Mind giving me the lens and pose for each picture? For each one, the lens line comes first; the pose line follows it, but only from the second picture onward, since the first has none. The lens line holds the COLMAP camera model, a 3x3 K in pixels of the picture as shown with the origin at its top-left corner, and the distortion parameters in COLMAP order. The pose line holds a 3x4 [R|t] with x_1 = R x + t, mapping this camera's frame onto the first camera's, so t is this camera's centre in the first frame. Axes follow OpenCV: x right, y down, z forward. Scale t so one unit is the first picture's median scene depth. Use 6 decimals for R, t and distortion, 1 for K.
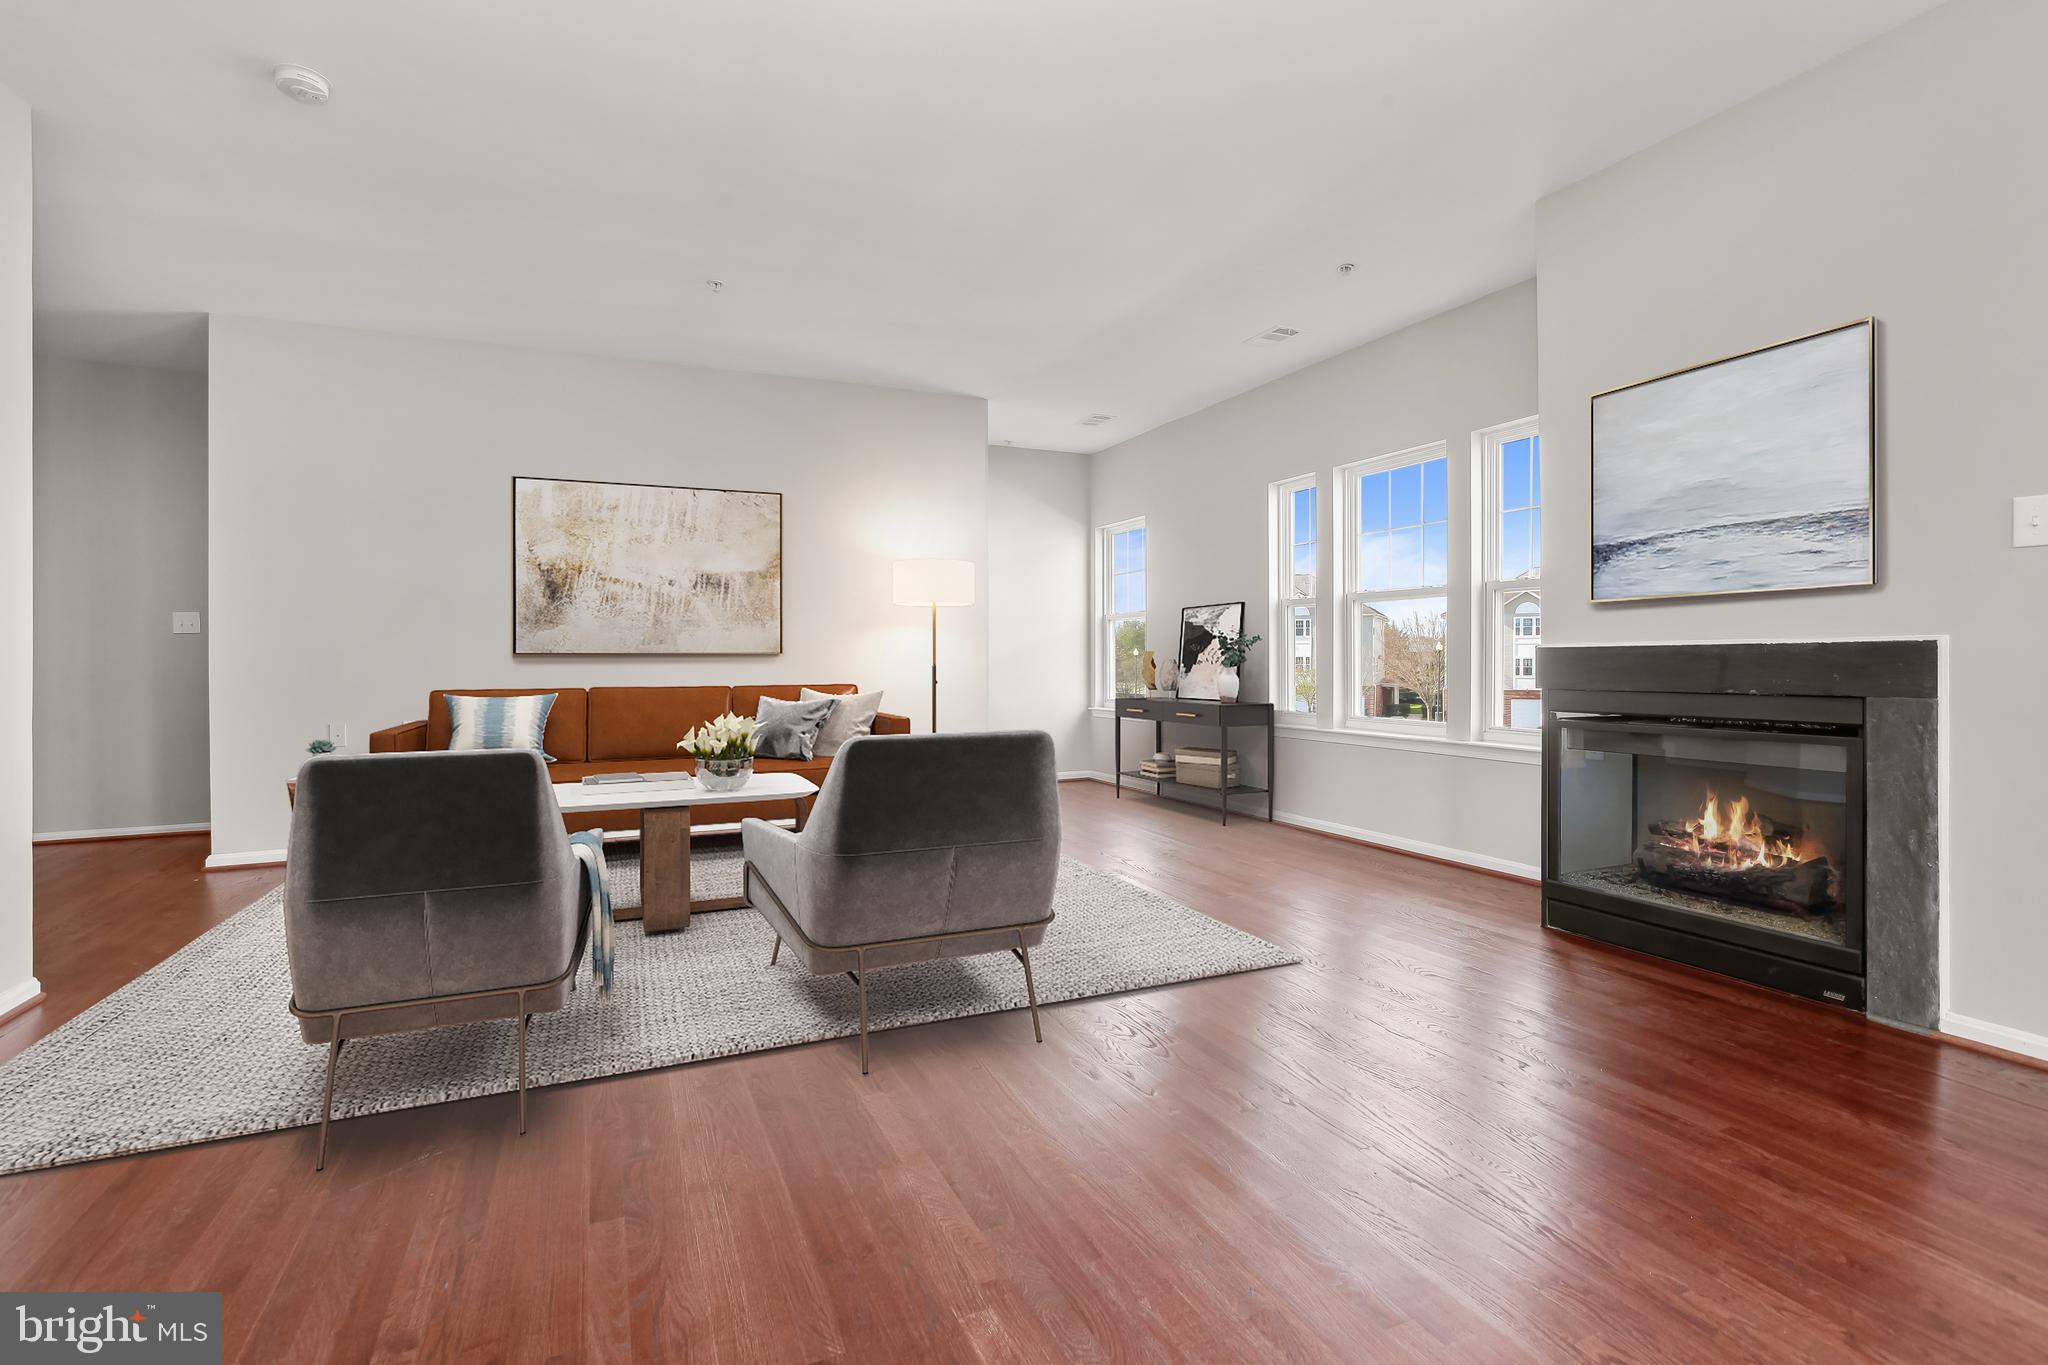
lens RADIAL K [[917.5, 0, 1014.9], [0, 917.5, 652.4], [0, 0, 1]] dist [-0.004168, 0.000007]
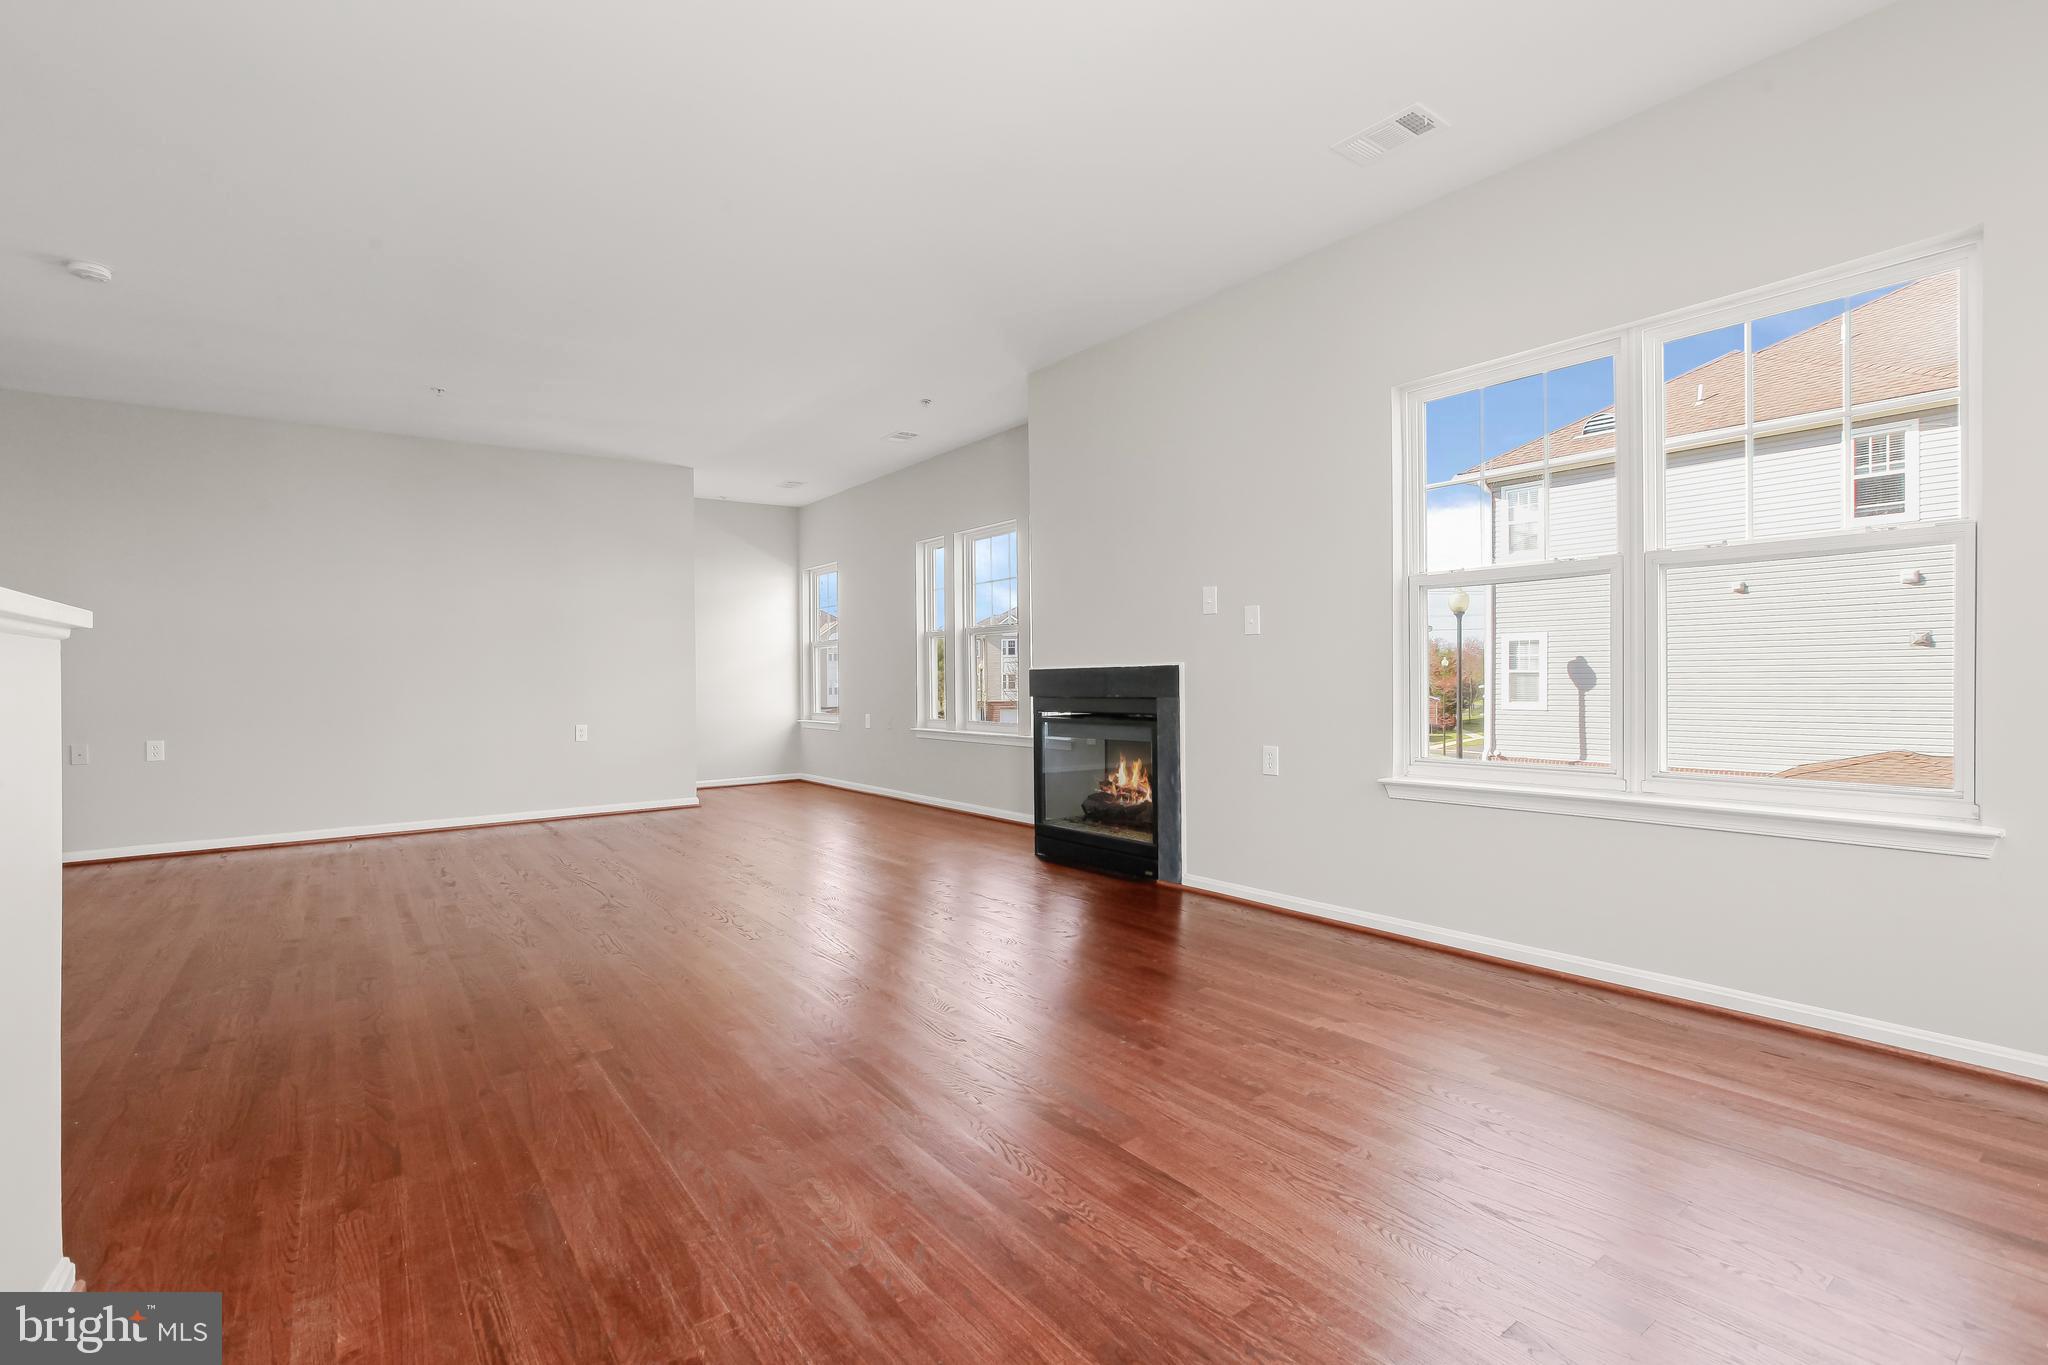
lens RADIAL K [[935.8, 0, 1013.3], [0, 935.8, 681.6], [0, 0, 1]] dist [-0.036422, 0.020709]
pose [[0.980707, -0.011977, 0.195116, 0.260740], [0.010047, 0.999890, 0.010879, -0.002874], [-0.195225, -0.008709, 0.980720, -0.545486]]
